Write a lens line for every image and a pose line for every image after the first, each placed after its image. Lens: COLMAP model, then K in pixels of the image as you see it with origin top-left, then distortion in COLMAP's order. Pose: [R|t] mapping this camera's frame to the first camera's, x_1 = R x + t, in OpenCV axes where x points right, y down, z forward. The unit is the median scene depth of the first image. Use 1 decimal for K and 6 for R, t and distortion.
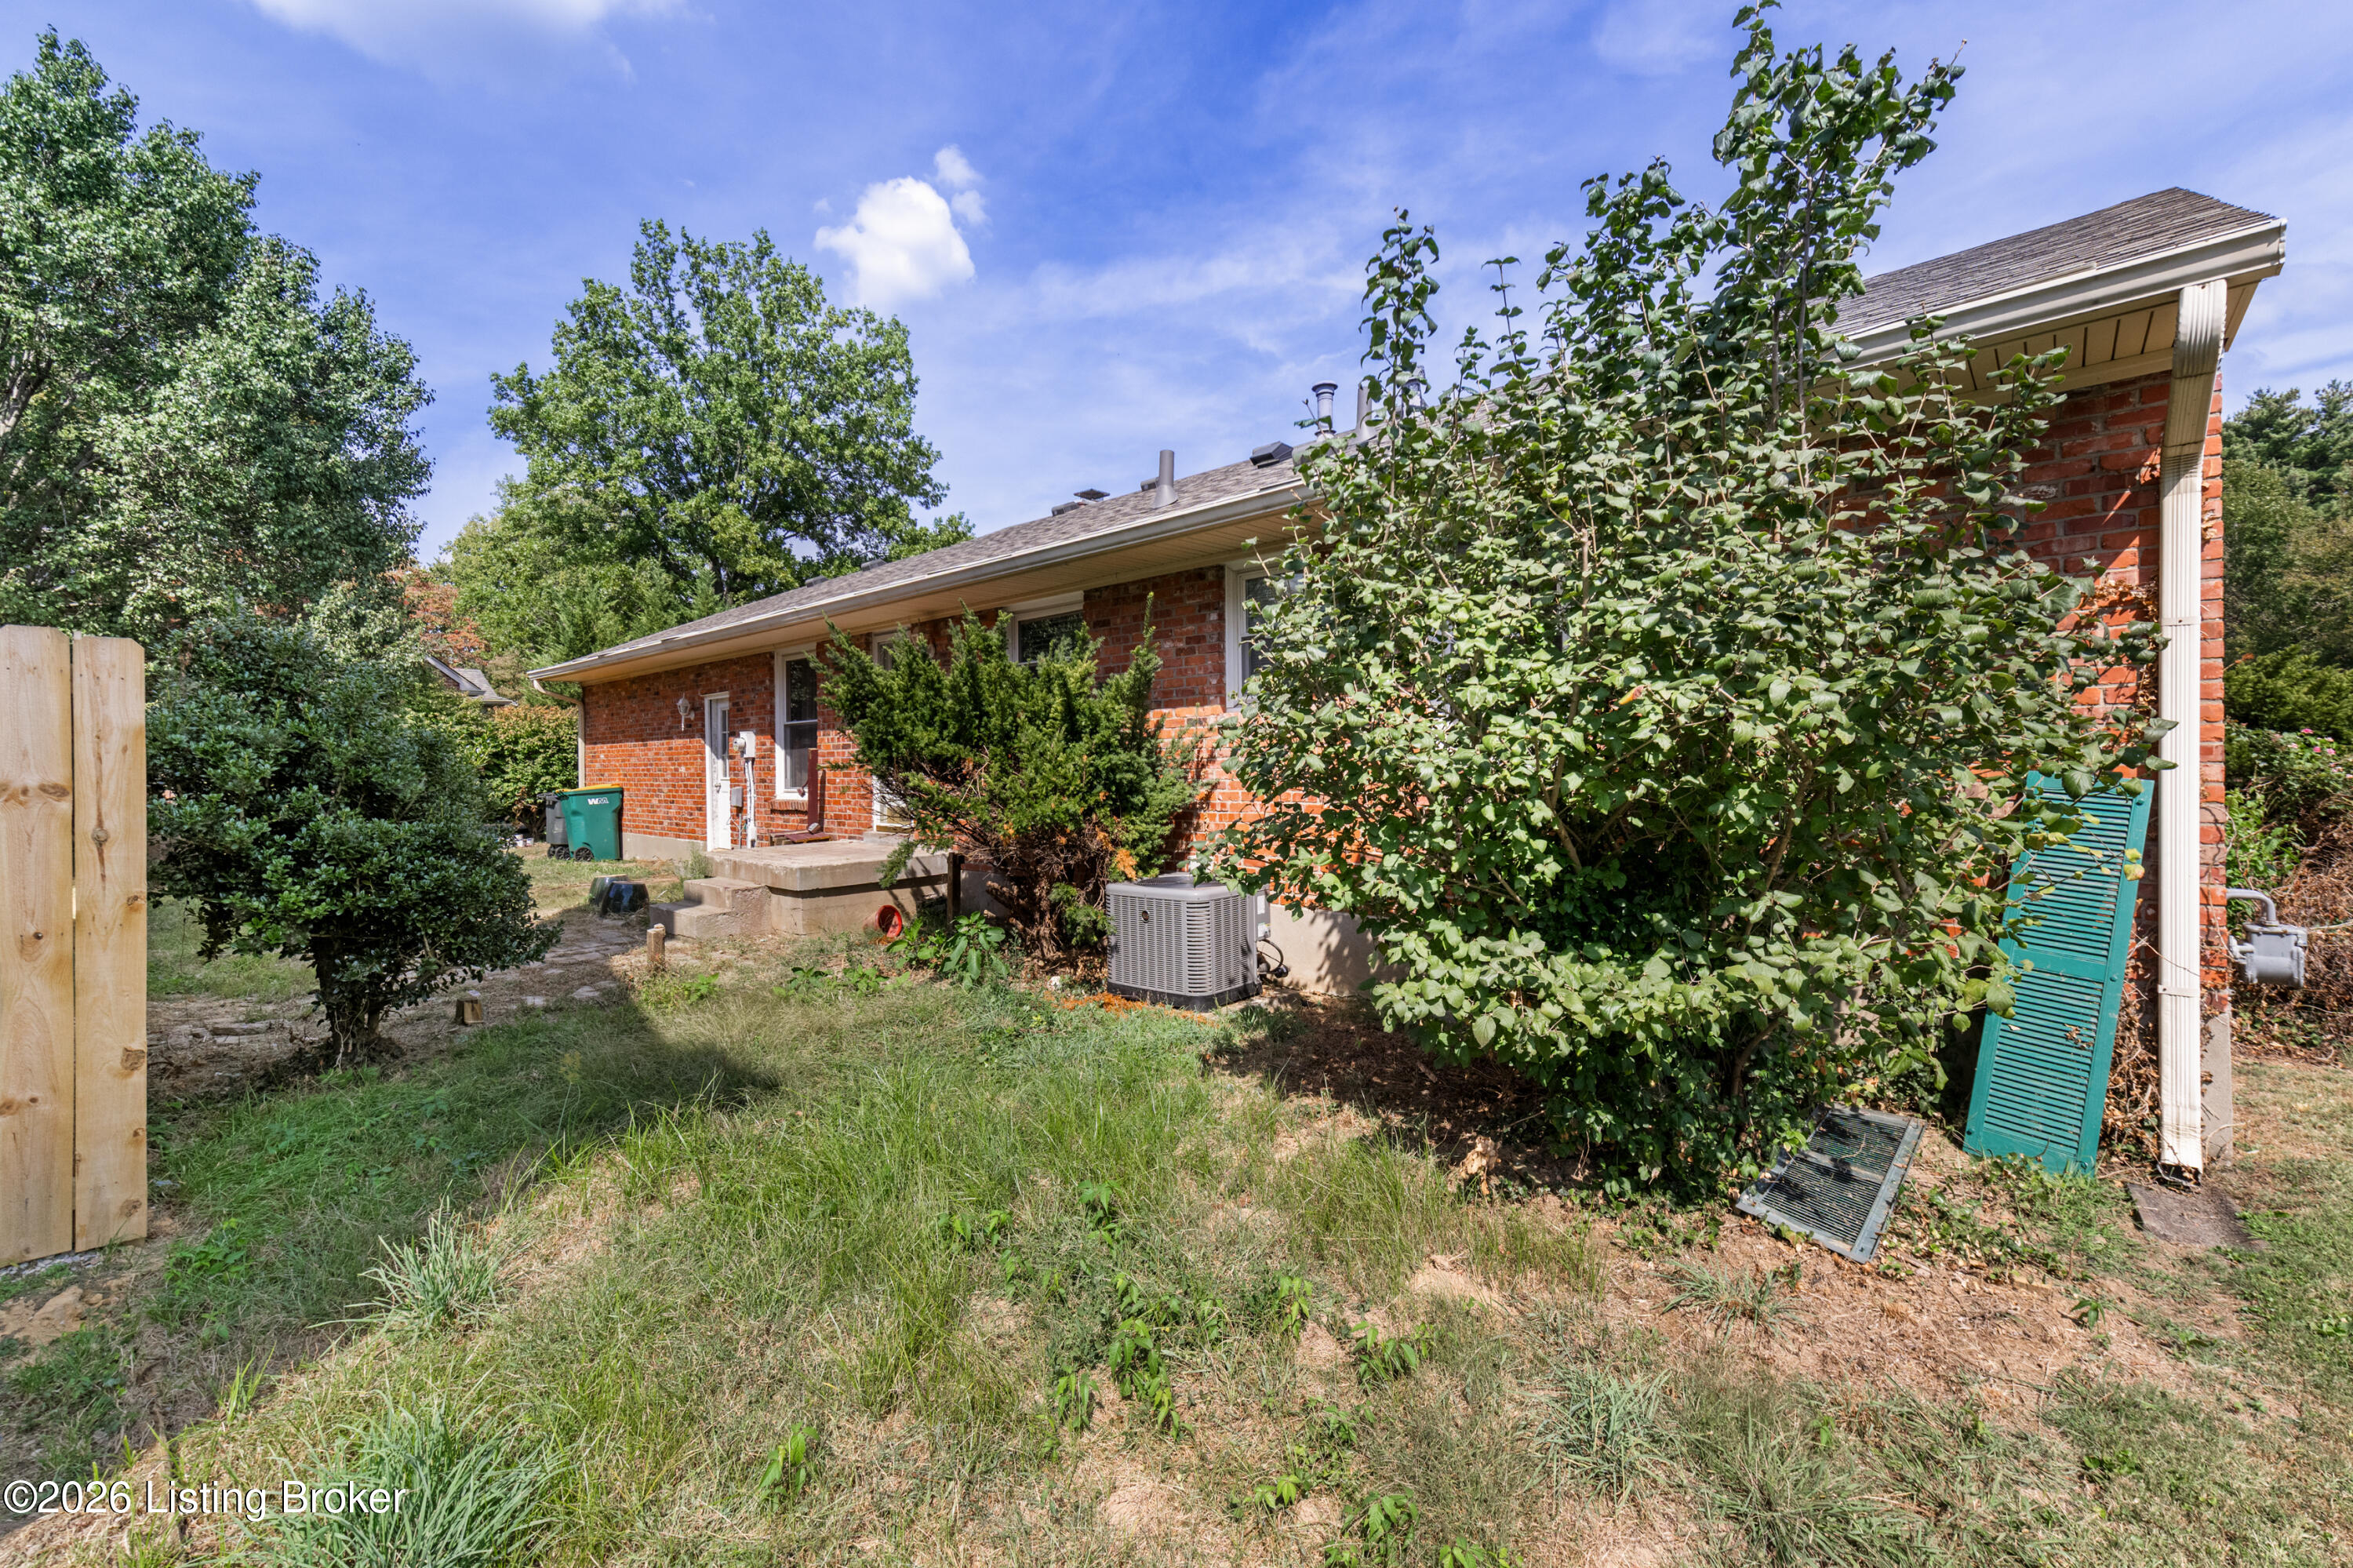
lens RADIAL K [[937.4, 0, 1185.3], [0, 937.4, 784.4], [0, 0, 1]] dist [0.000672, -0.001561]
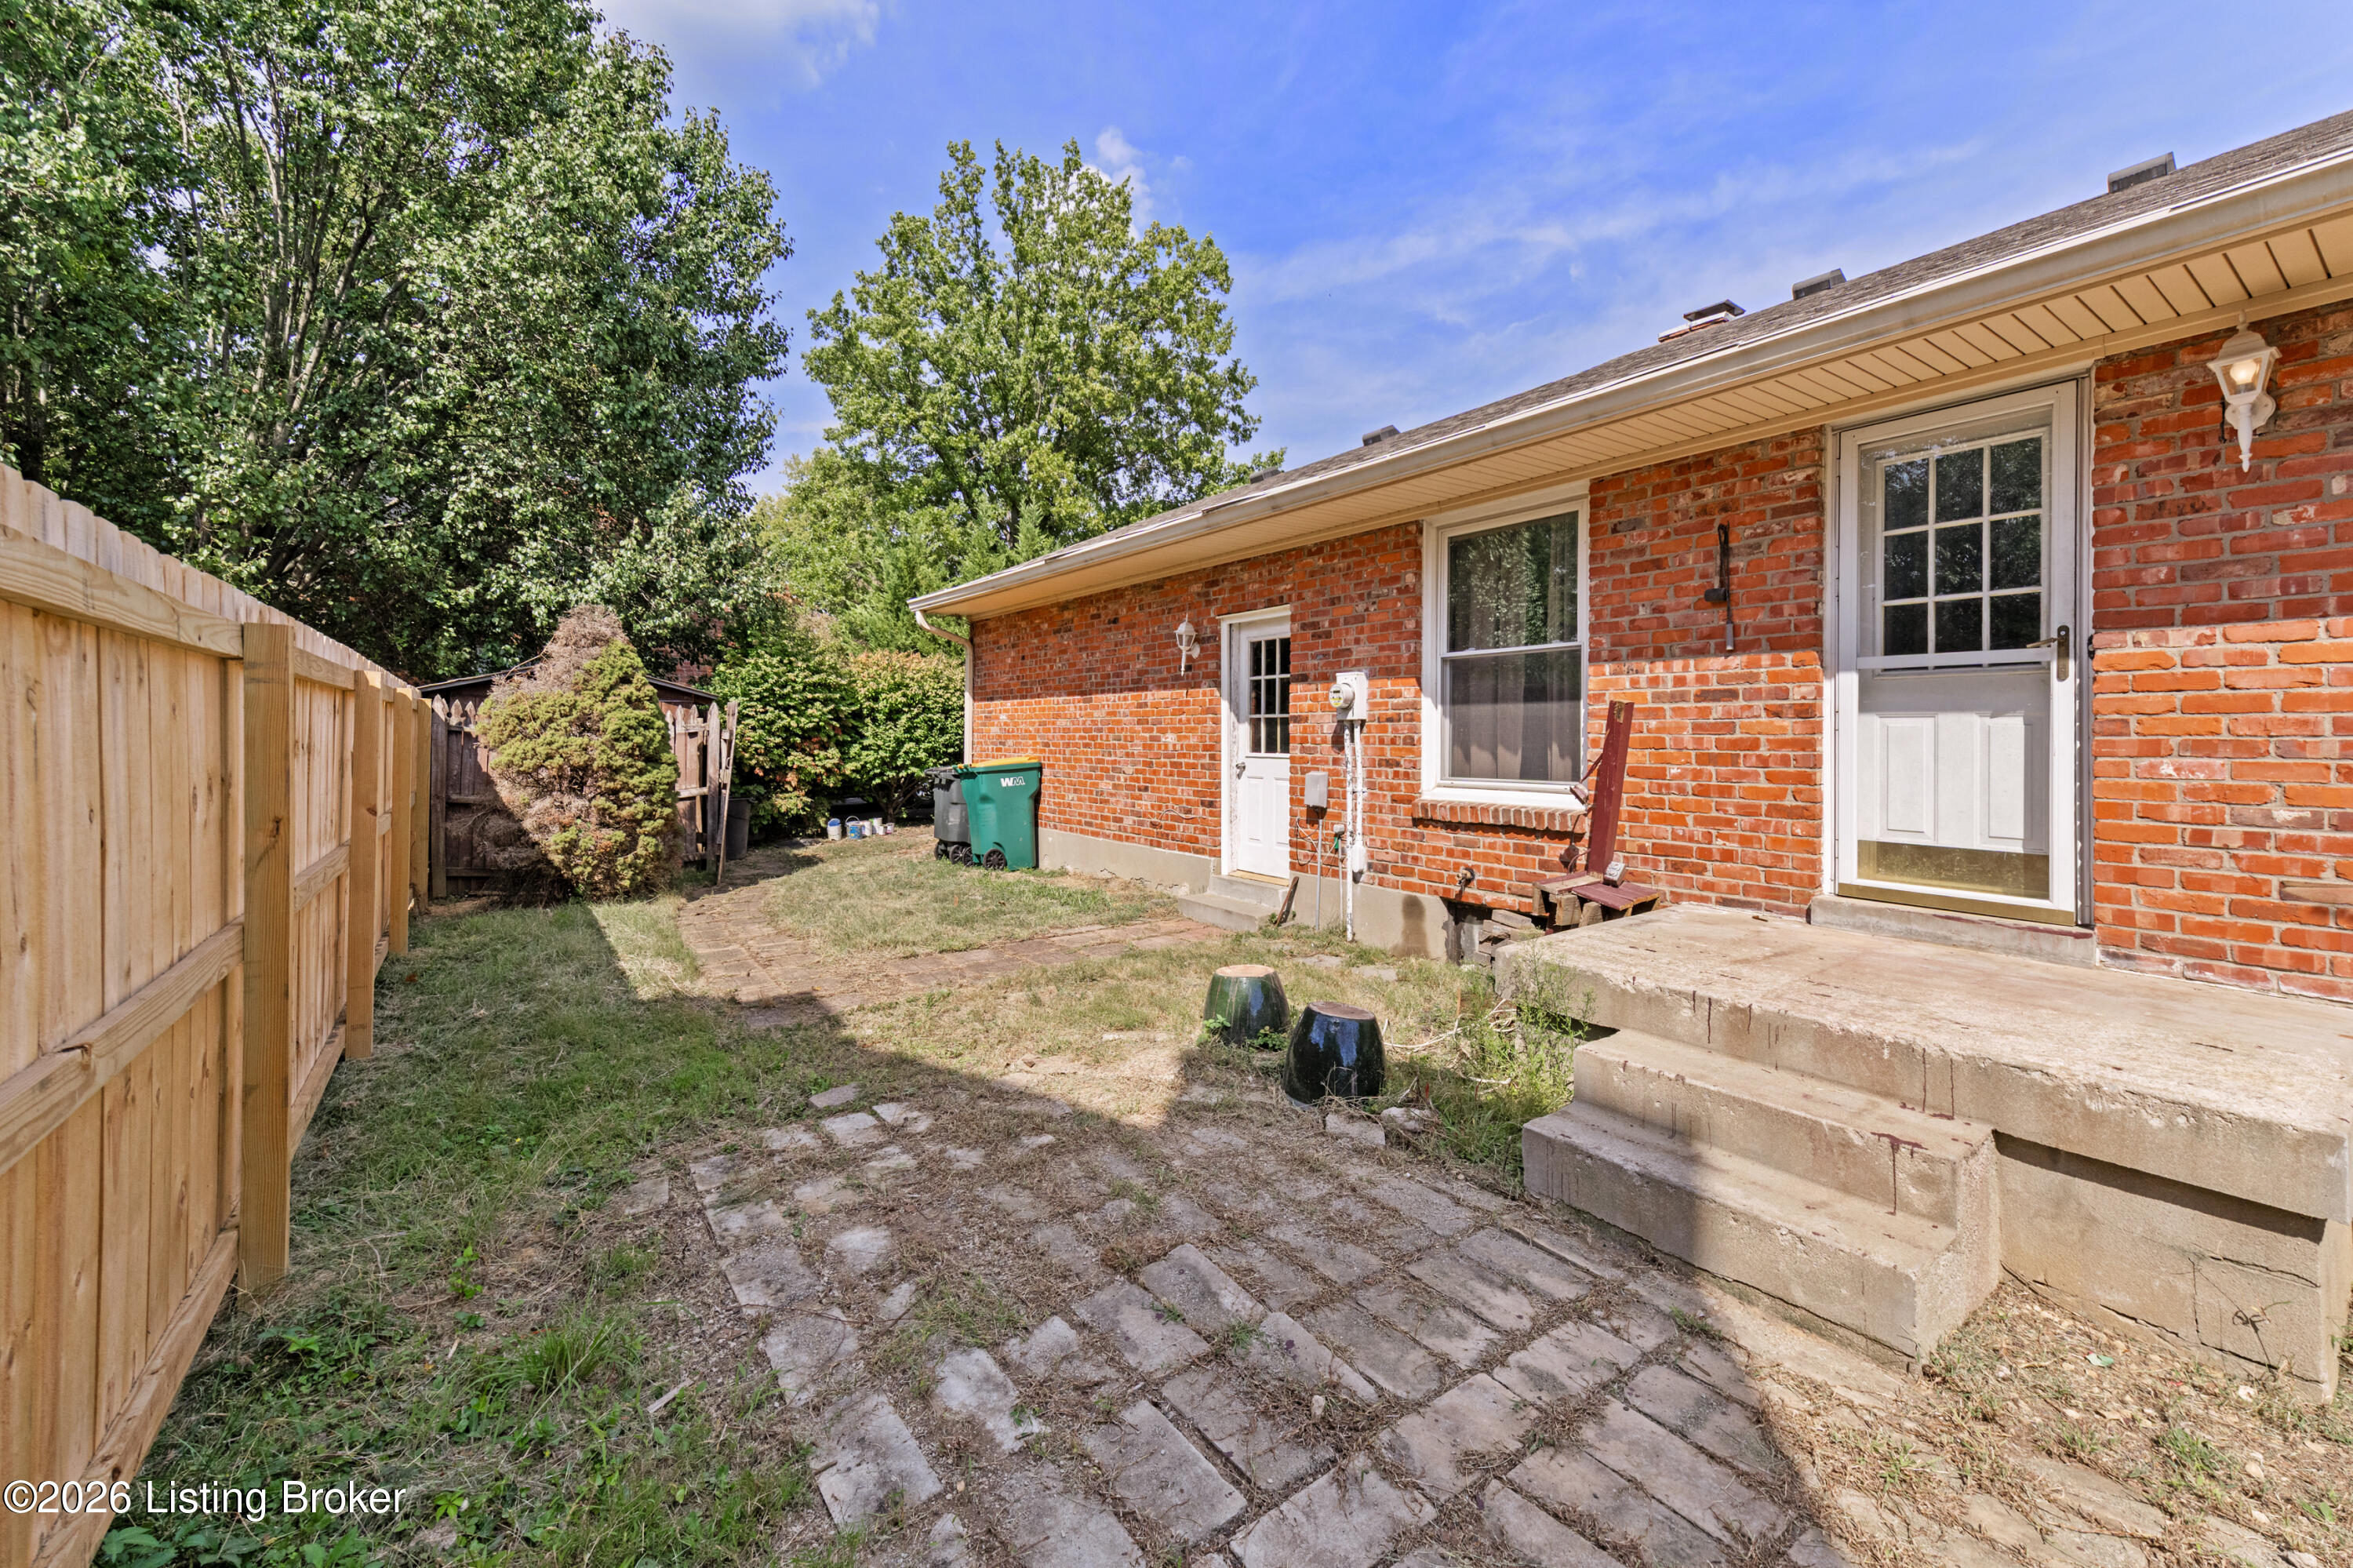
lens RADIAL K [[879.7, 0, 1161.9], [0, 879.7, 760.3], [0, 0, 1]] dist [0.001184, -0.000397]
pose [[0.978940, 0.021583, -0.203002, -0.331160], [-0.019967, 0.999751, 0.010006, -0.005708], [0.203168, -0.005742, 0.979127, 0.333072]]
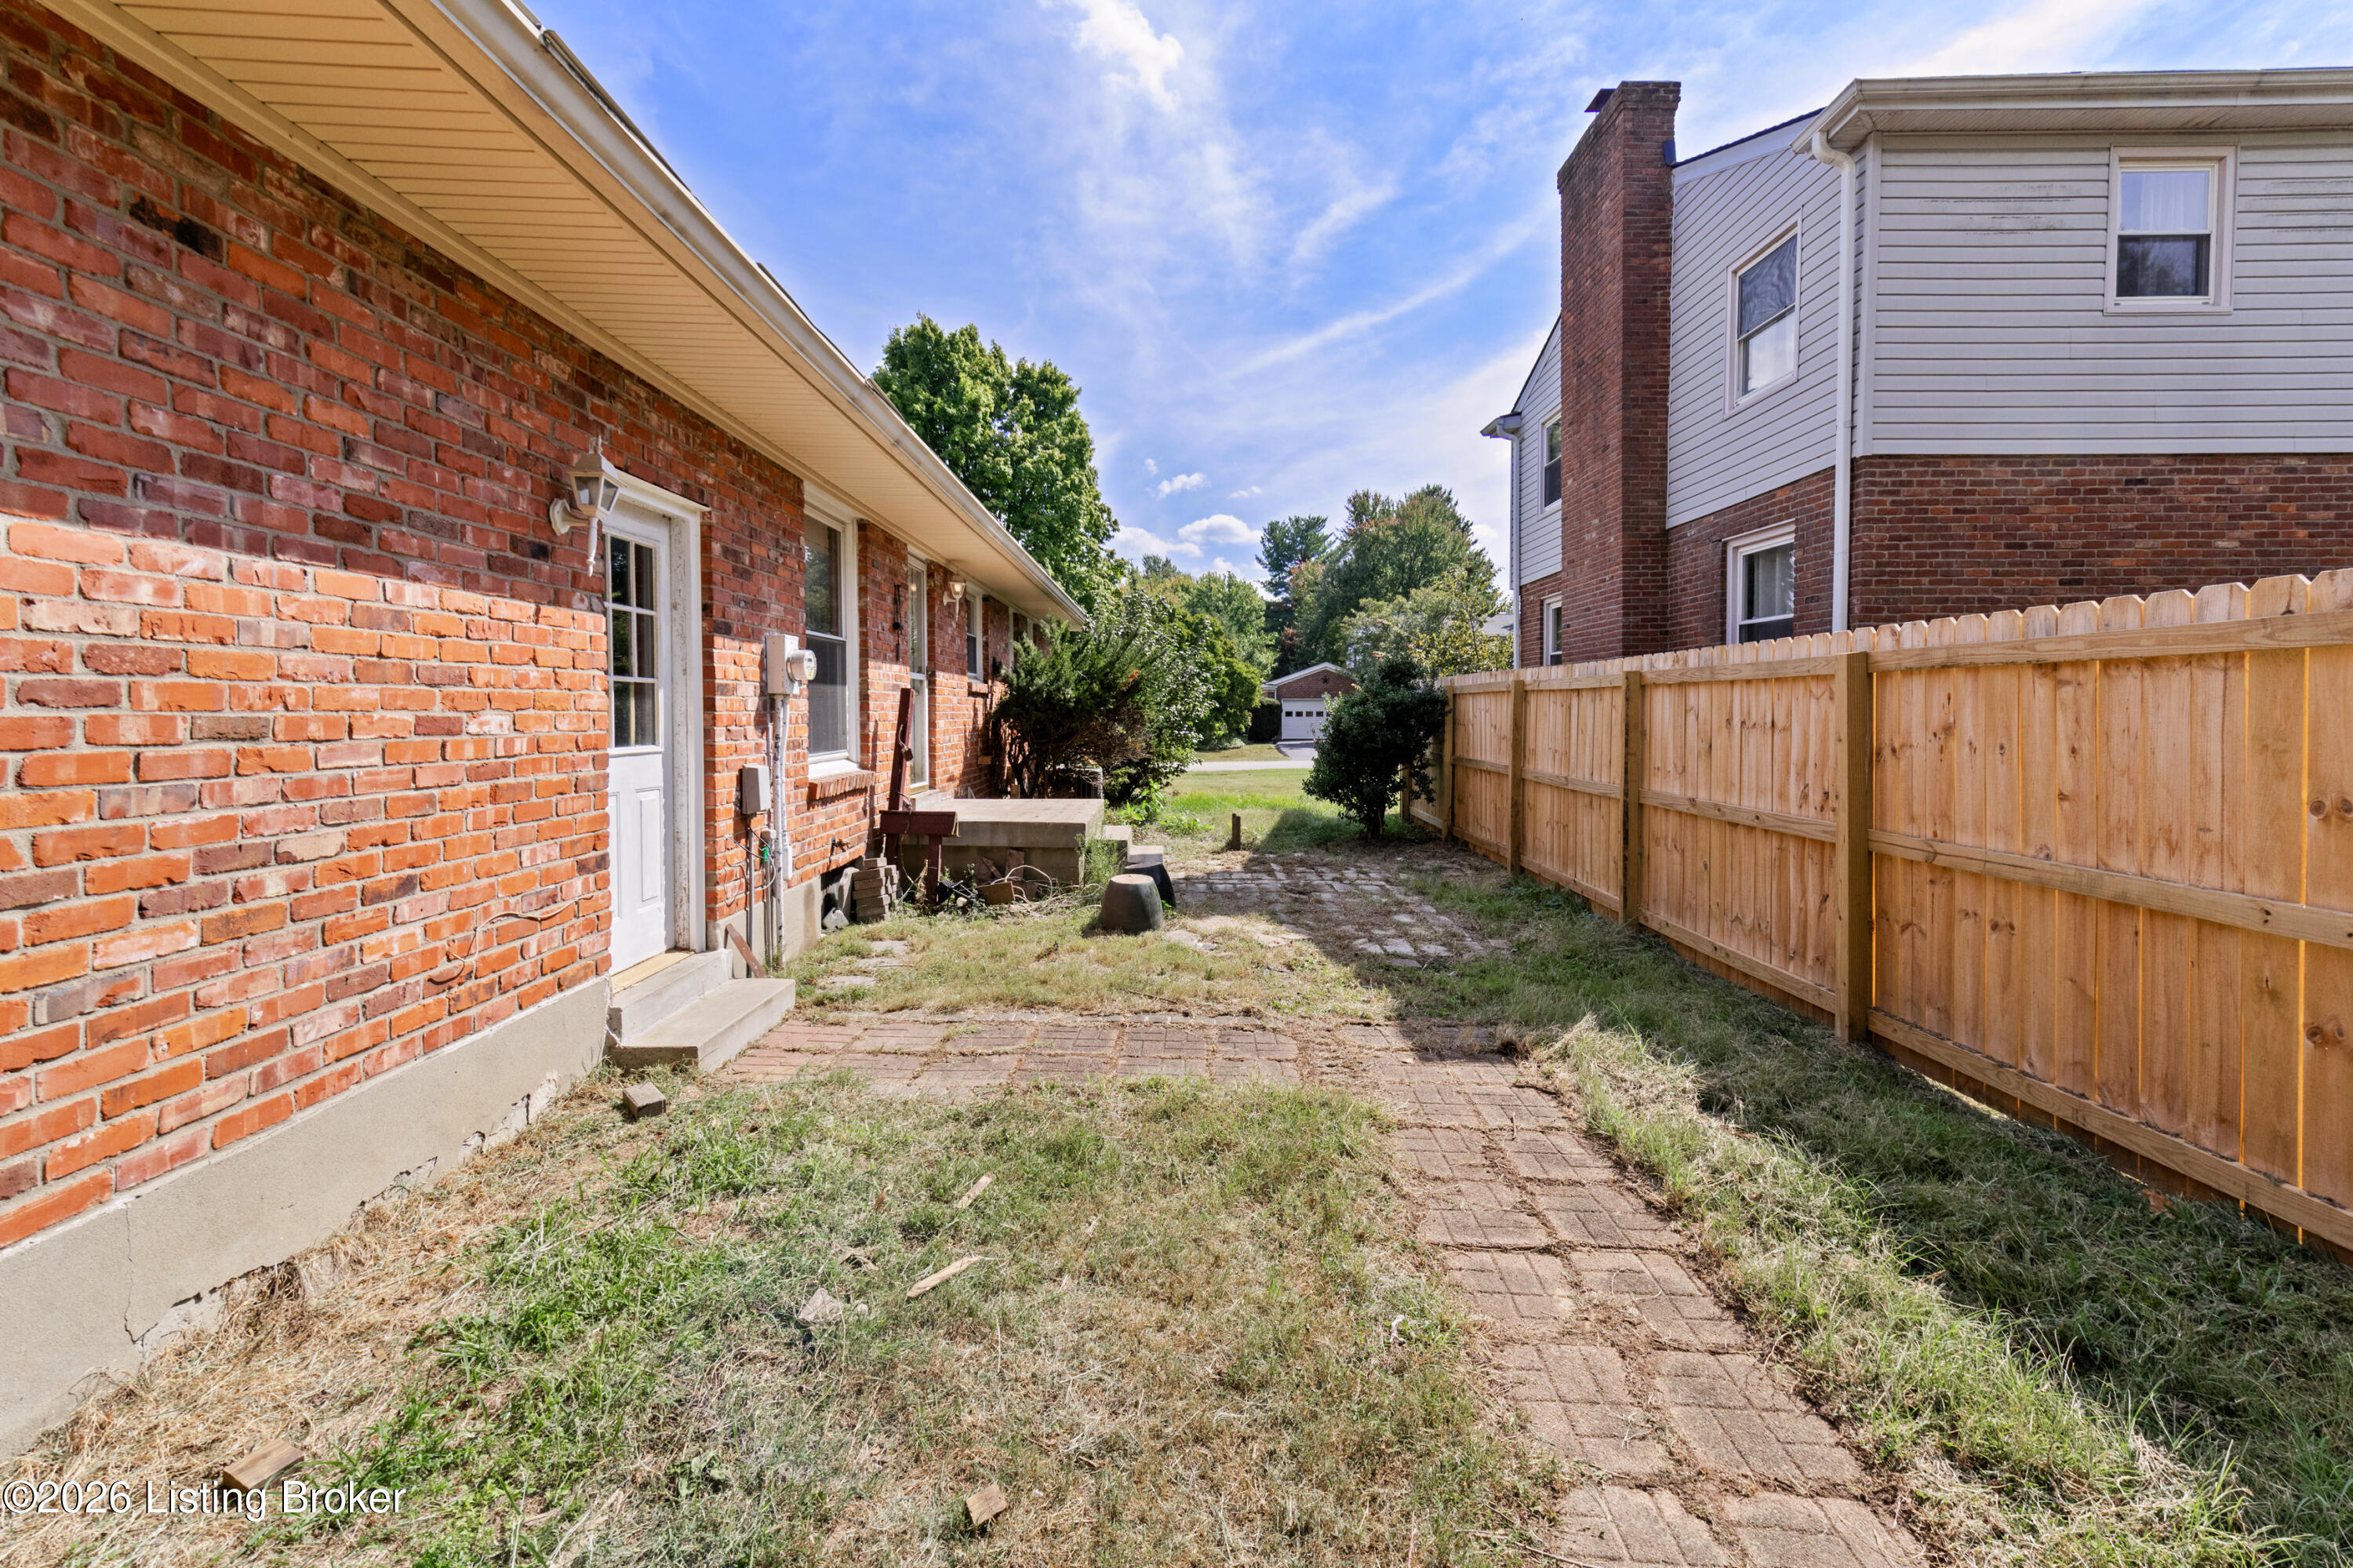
lens RADIAL K [[956.7, 0, 1176.0], [0, 956.7, 758.6], [0, 0, 1]] dist [0.025087, -0.002994]
pose [[-0.666832, -0.023173, 0.744848, -0.649571], [0.025450, 0.998225, 0.053840, -0.012750], [-0.744773, 0.054858, -0.665059, 0.811679]]
